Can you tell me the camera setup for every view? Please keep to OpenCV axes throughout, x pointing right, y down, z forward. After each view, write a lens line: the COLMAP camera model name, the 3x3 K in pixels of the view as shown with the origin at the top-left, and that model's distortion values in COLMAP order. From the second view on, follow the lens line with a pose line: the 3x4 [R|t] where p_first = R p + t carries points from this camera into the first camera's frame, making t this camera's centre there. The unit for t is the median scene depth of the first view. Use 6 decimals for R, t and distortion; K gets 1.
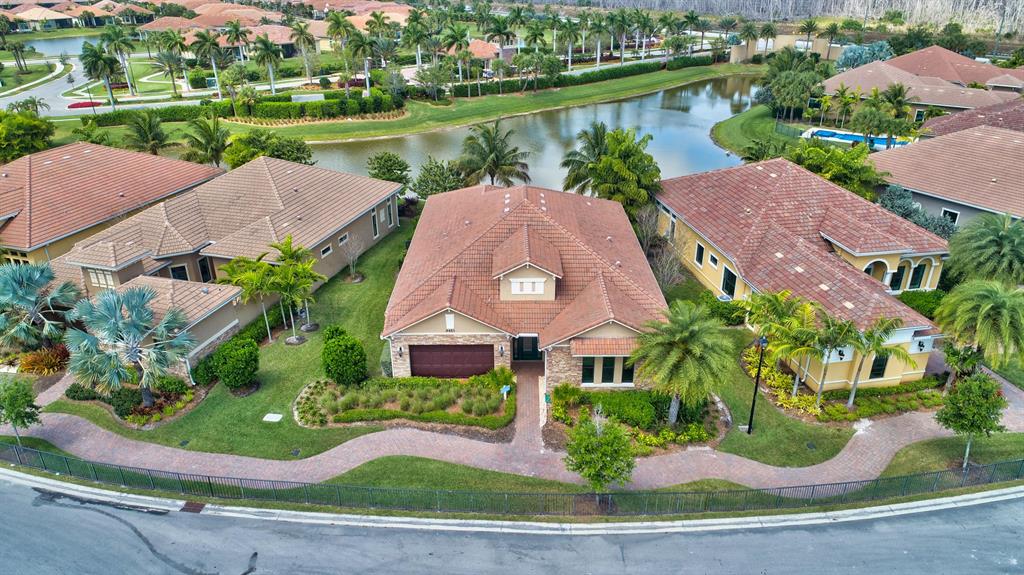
lens RADIAL K [[681.7, 0, 513.2], [0, 681.7, 288.9], [0, 0, 1]] dist [-0.003703, 0.000470]
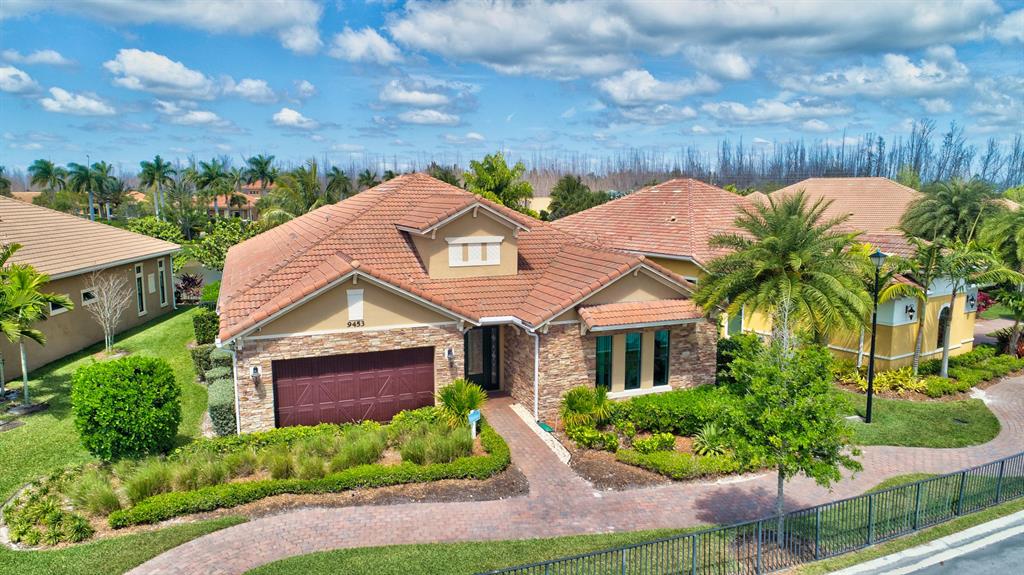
lens RADIAL K [[681.7, 0, 511.1], [0, 681.7, 291.7], [0, 0, 1]] dist [-0.003703, 0.000470]
pose [[0.929248, -0.050527, 0.365986, -0.174159], [0.156922, 0.950788, -0.267167, 0.199857], [-0.334476, 0.305696, 0.891446, 0.479474]]
